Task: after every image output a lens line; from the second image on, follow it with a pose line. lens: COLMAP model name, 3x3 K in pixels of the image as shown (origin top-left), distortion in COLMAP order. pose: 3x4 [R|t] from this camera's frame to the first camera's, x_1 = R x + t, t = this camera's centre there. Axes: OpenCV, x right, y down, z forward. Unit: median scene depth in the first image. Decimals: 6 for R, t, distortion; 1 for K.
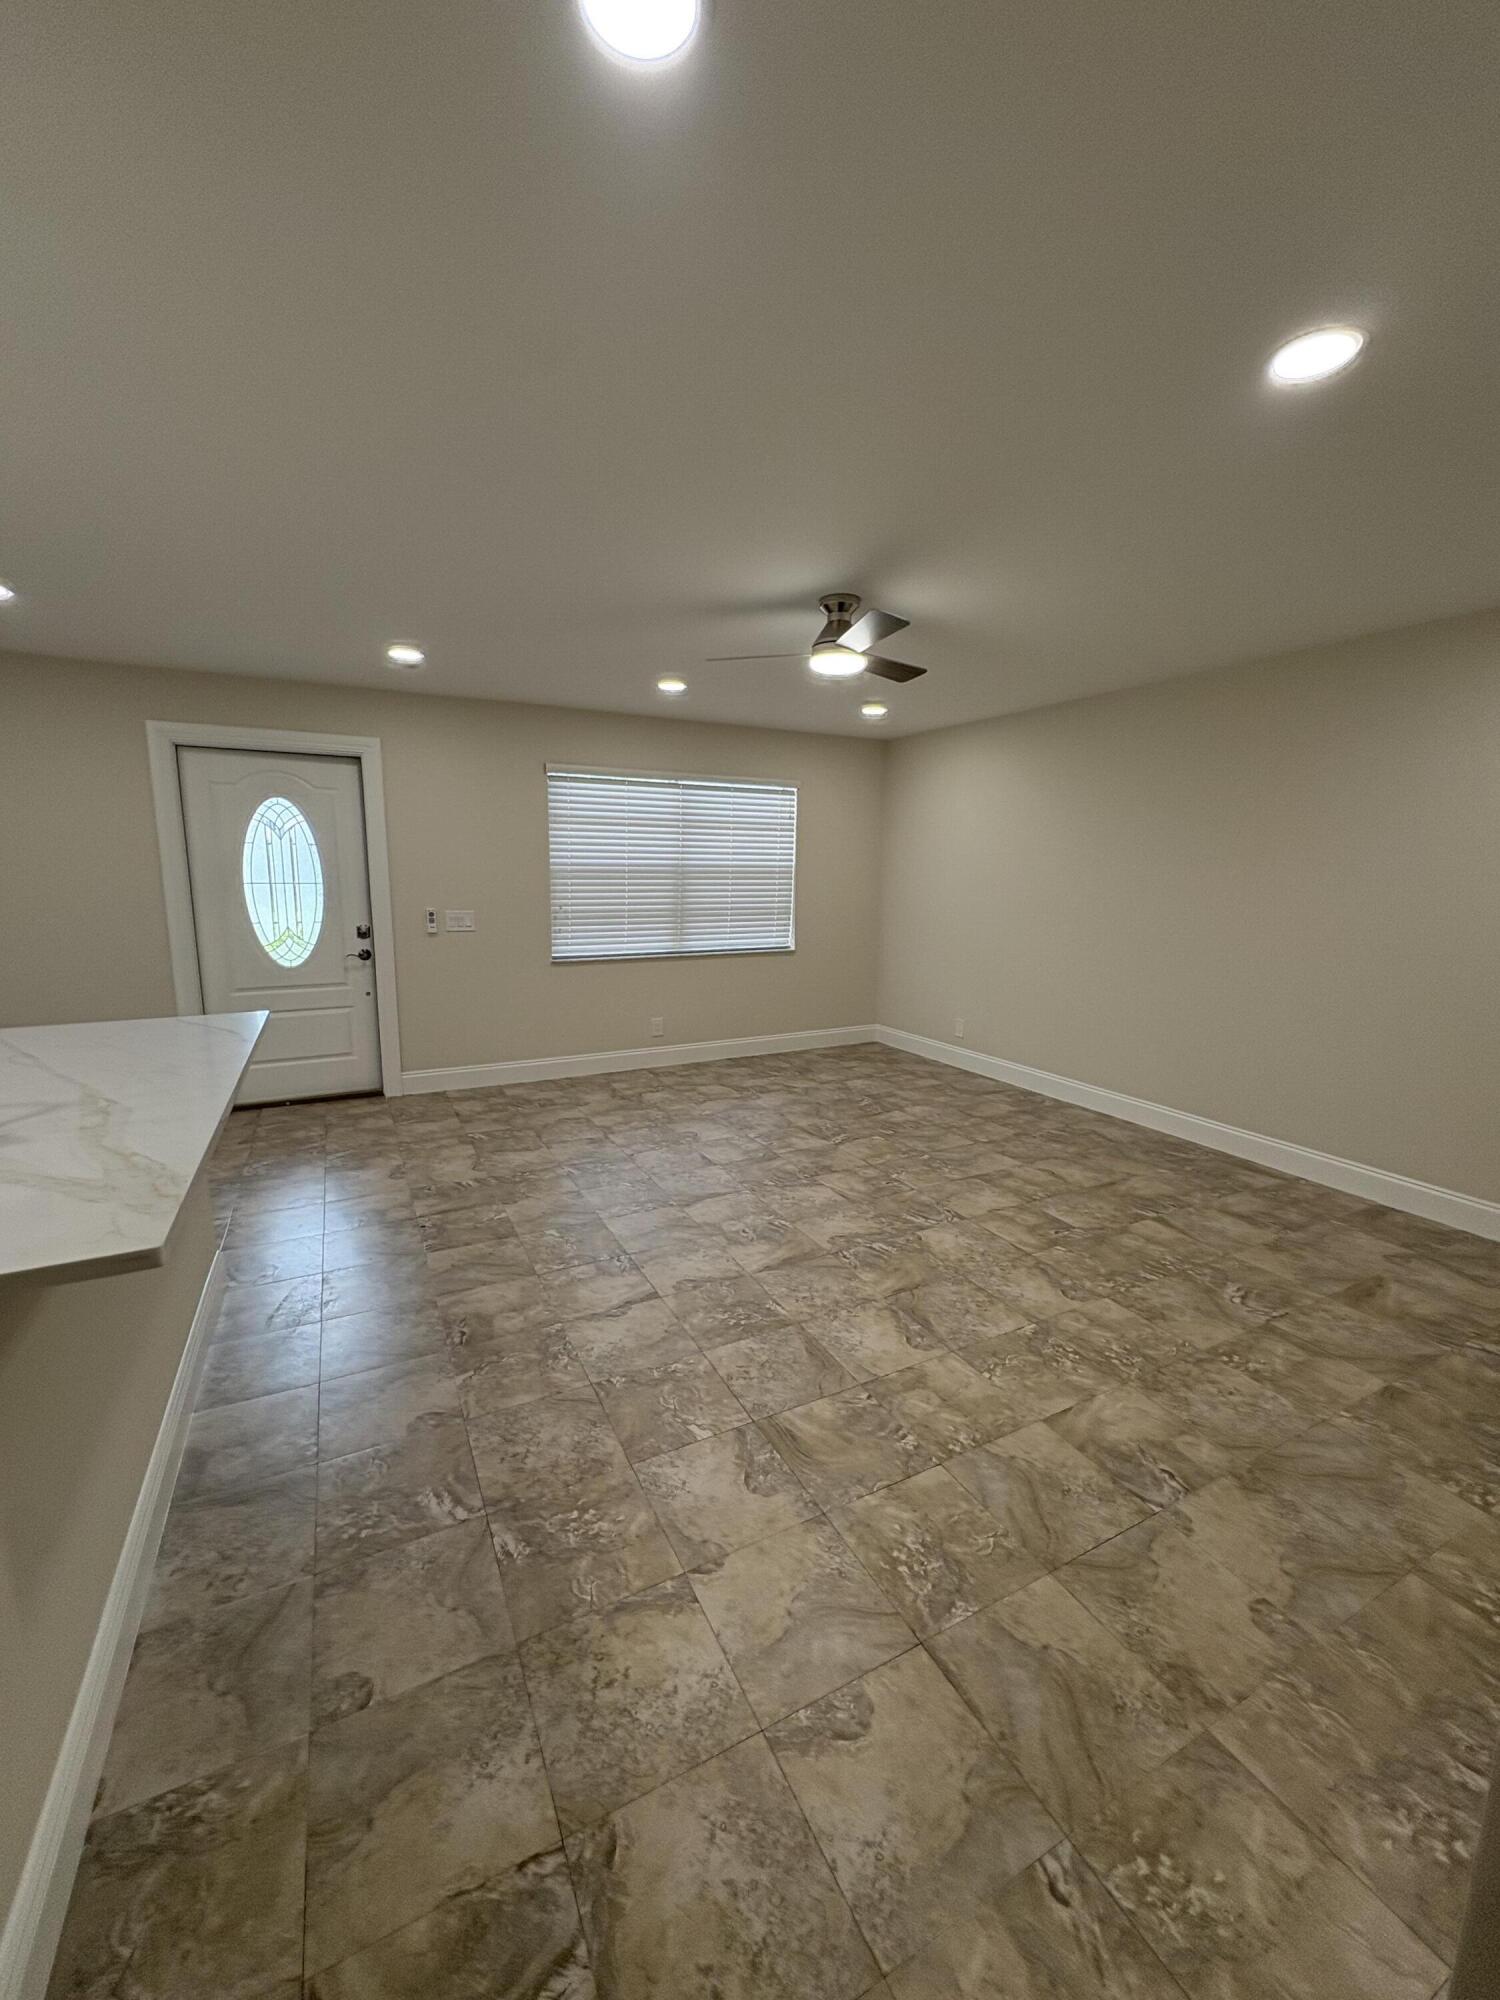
lens RADIAL K [[793.7, 0, 749.0], [0, 793.7, 996.3], [0, 0, 1]] dist [-0.000070, 0.000242]
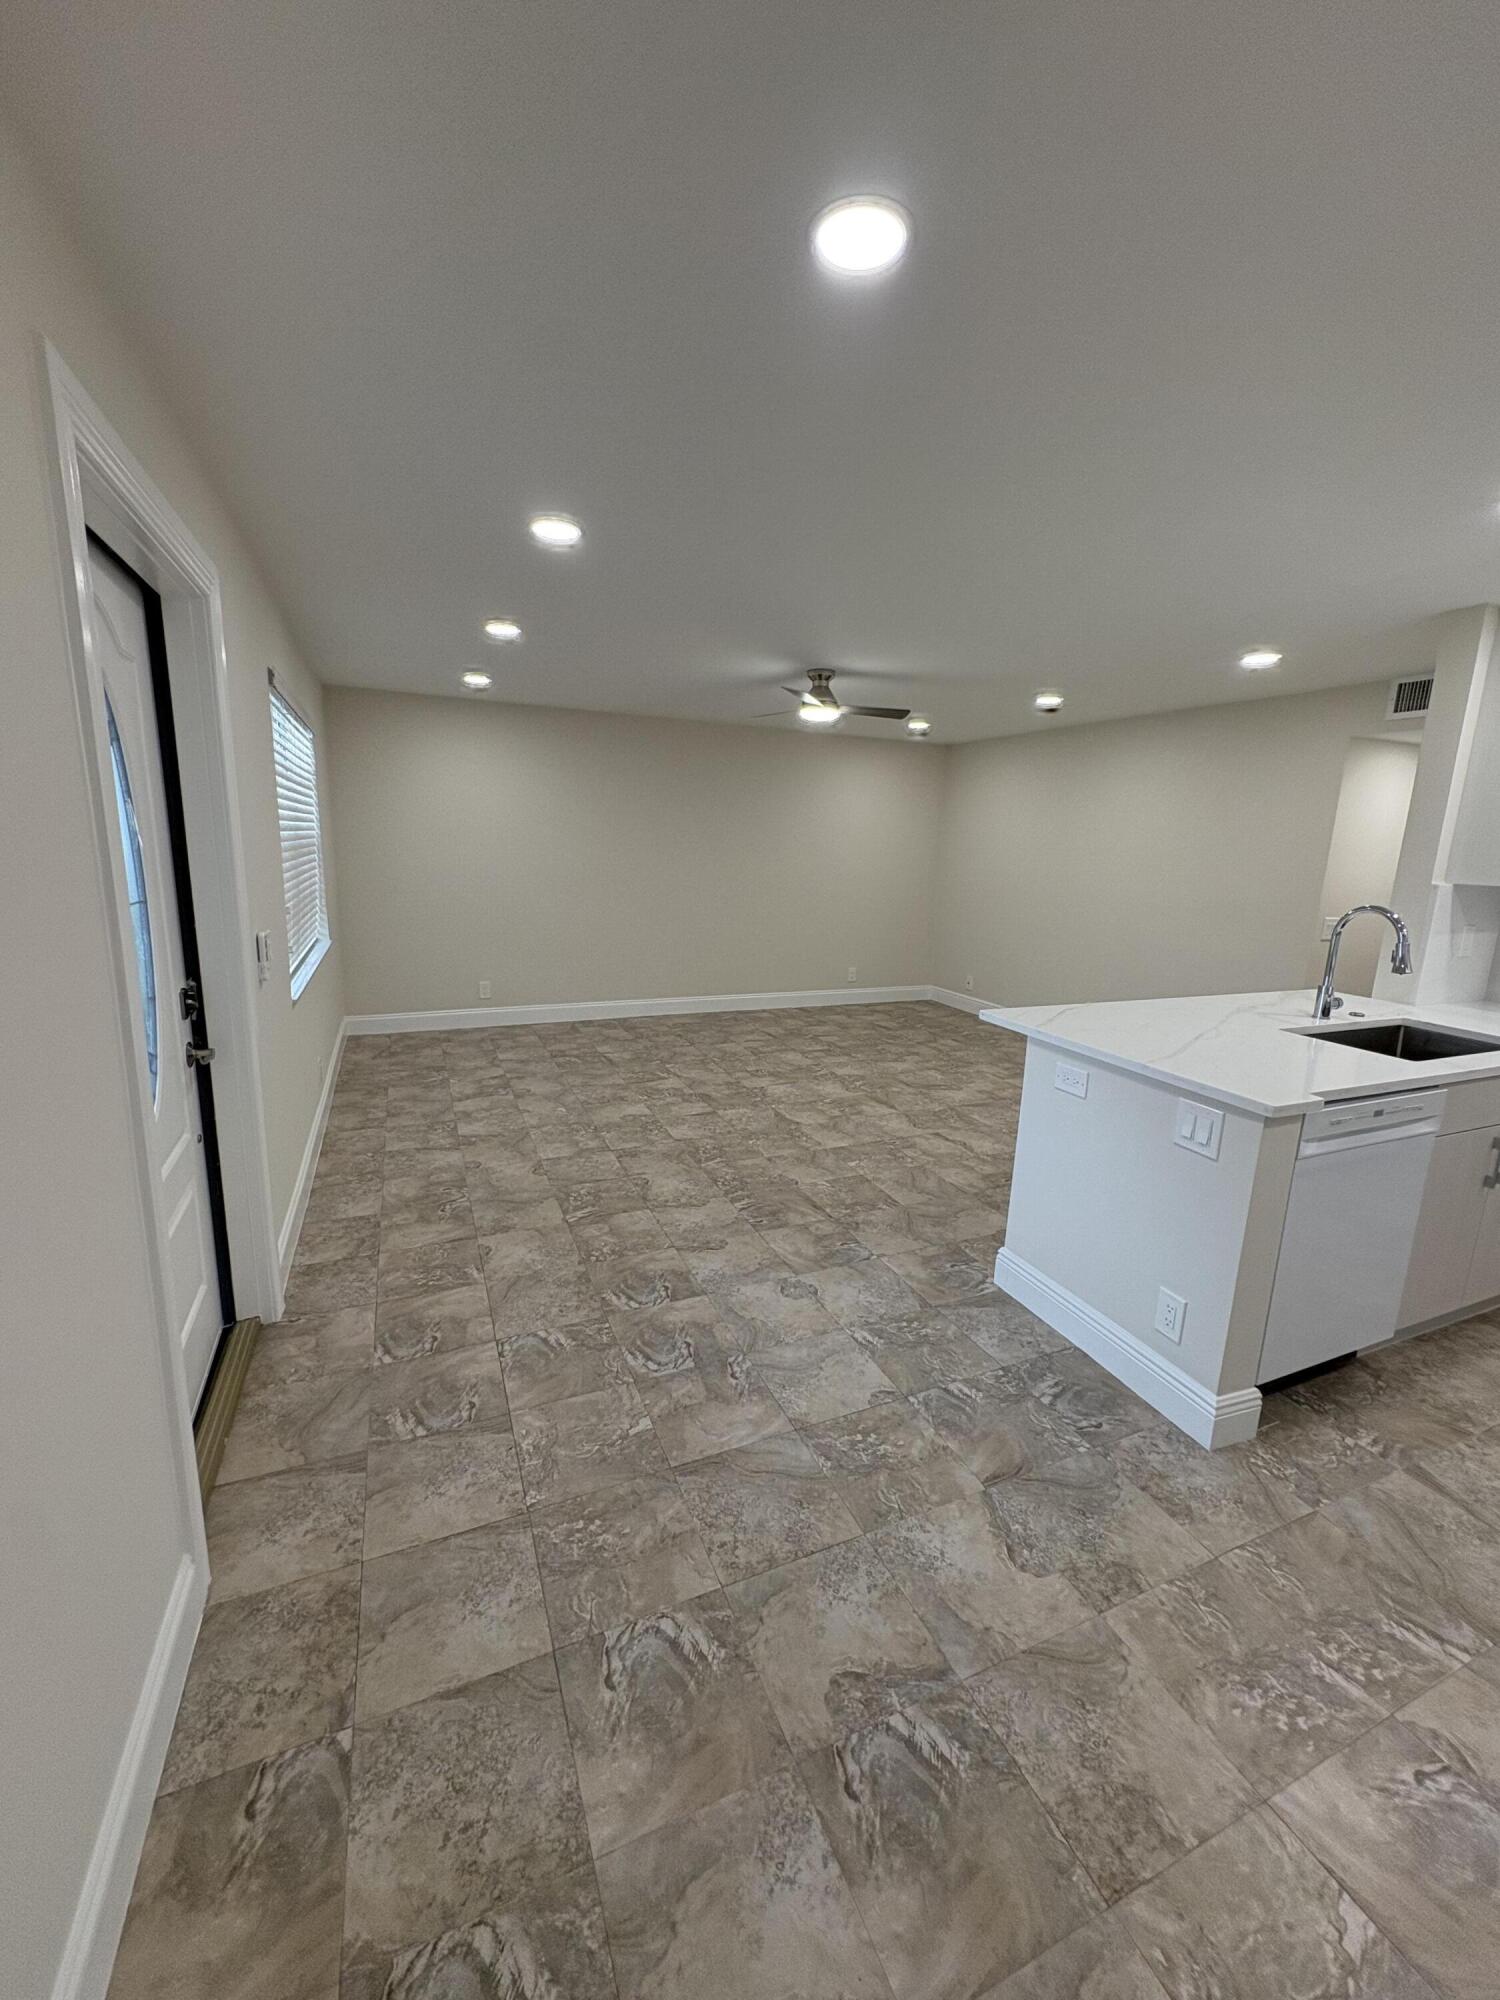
lens RADIAL K [[793.7, 0, 752.3], [0, 793.7, 998.2], [0, 0, 1]] dist [-0.000070, 0.000242]
pose [[0.070299, -0.202579, 0.976739, -1.727393], [0.128931, 0.972794, 0.192481, -0.247318], [-0.989159, 0.112400, 0.094506, 1.257674]]
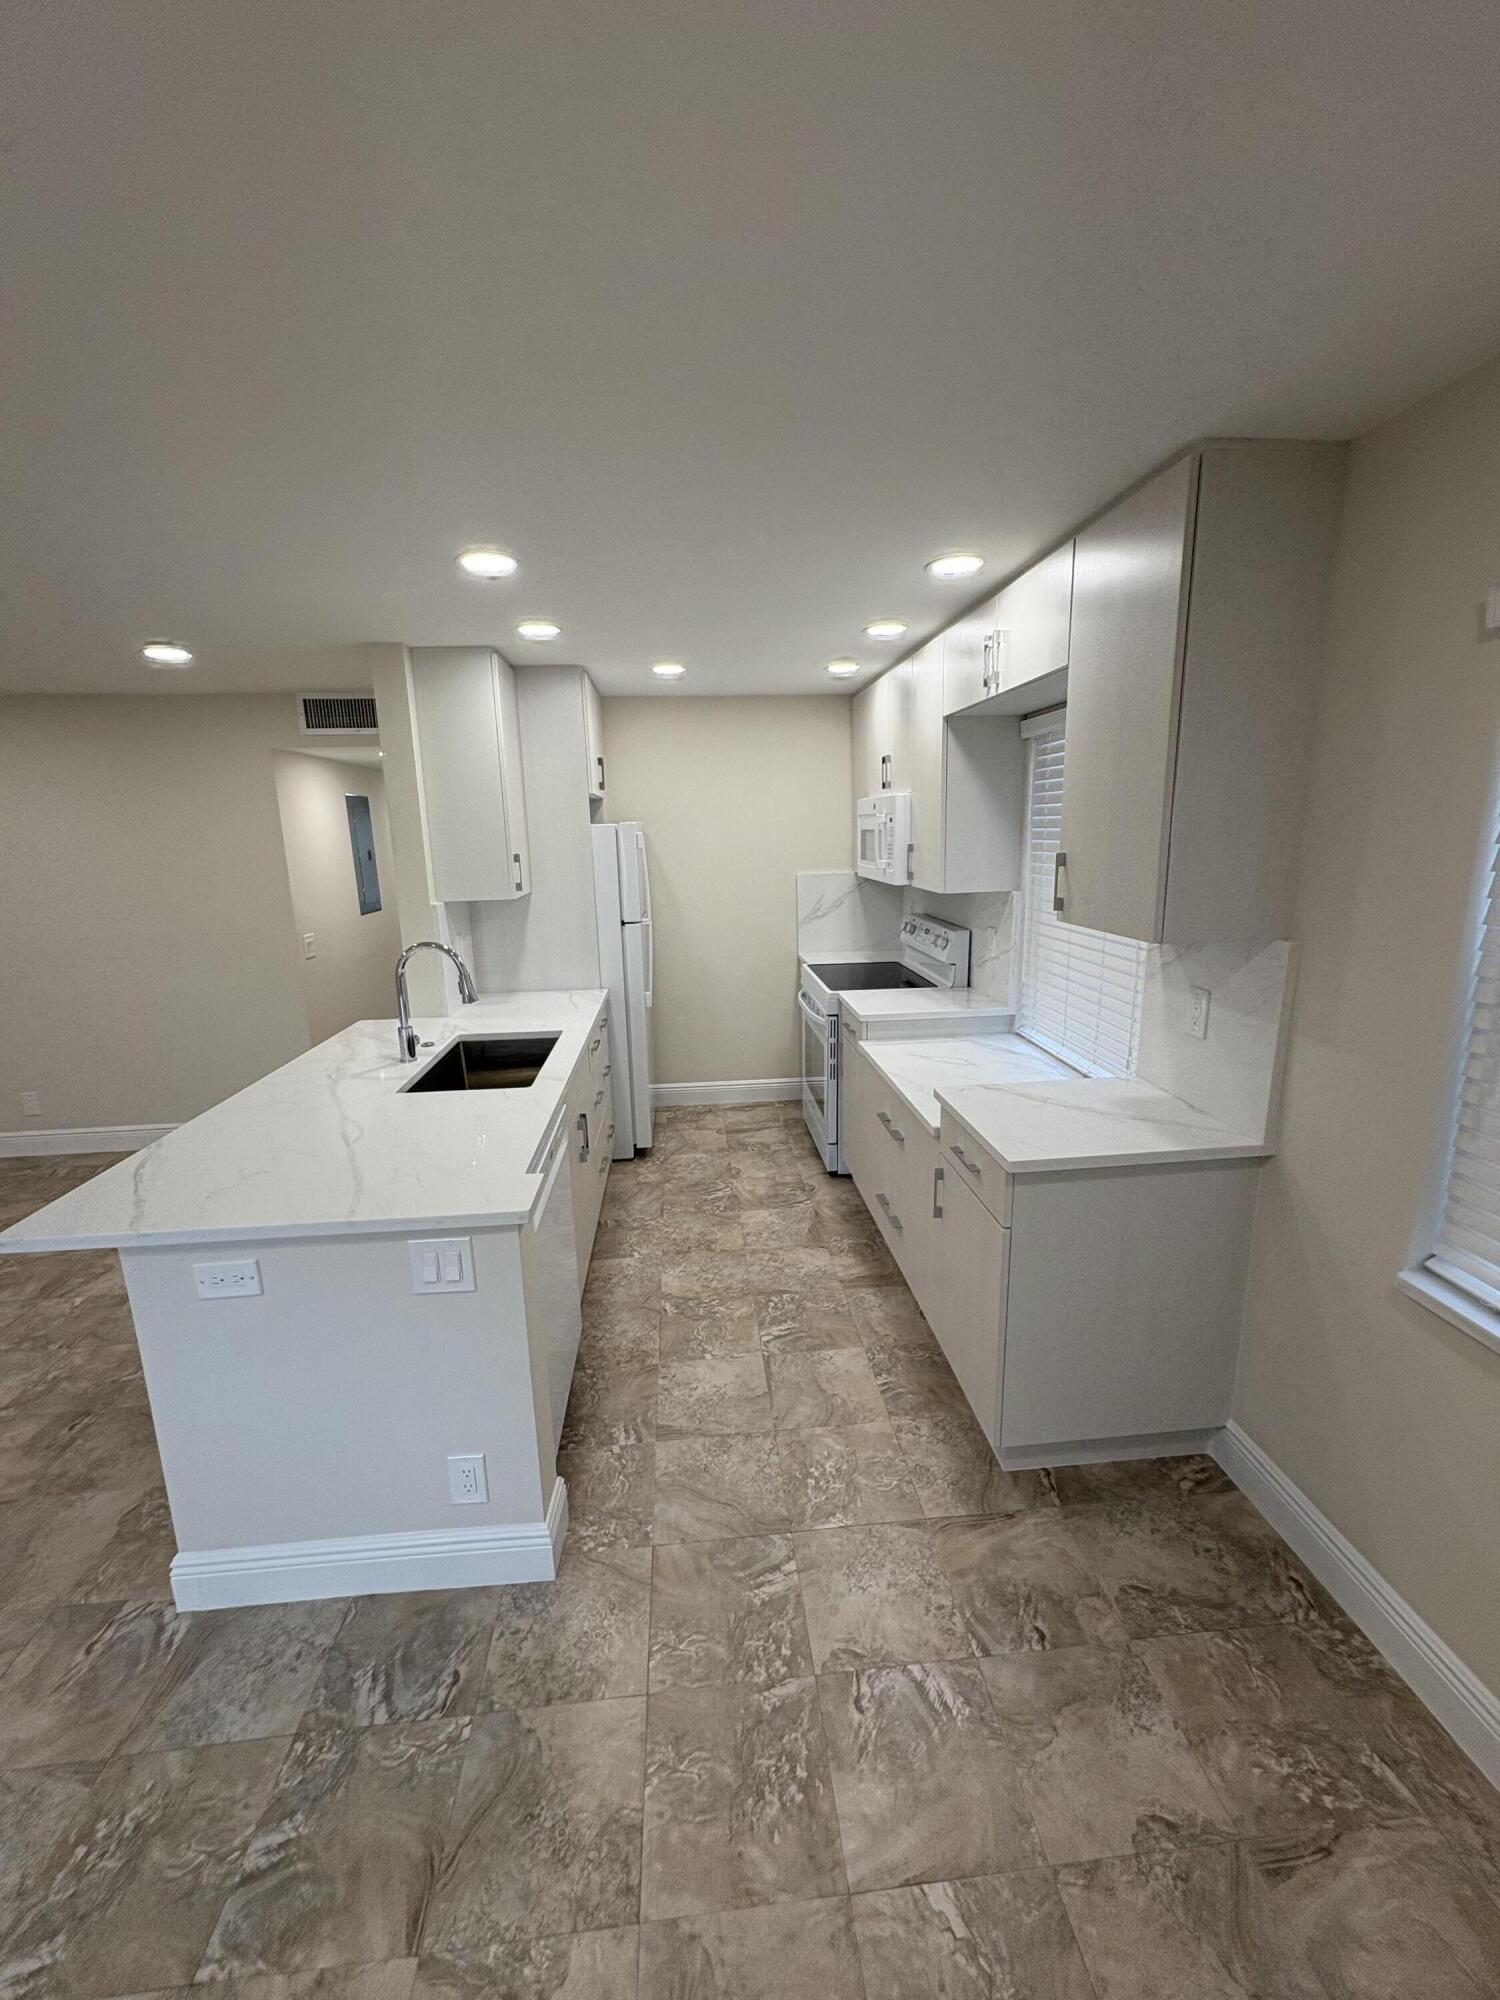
lens RADIAL K [[793.7, 0, 752.1], [0, 793.7, 996.7], [0, 0, 1]] dist [-0.000070, 0.000242]
pose [[-0.924877, -0.067255, 0.374271, -1.409262], [0.076478, 0.931227, 0.356326, -0.332767], [-0.372496, 0.358181, -0.856127, 1.292820]]
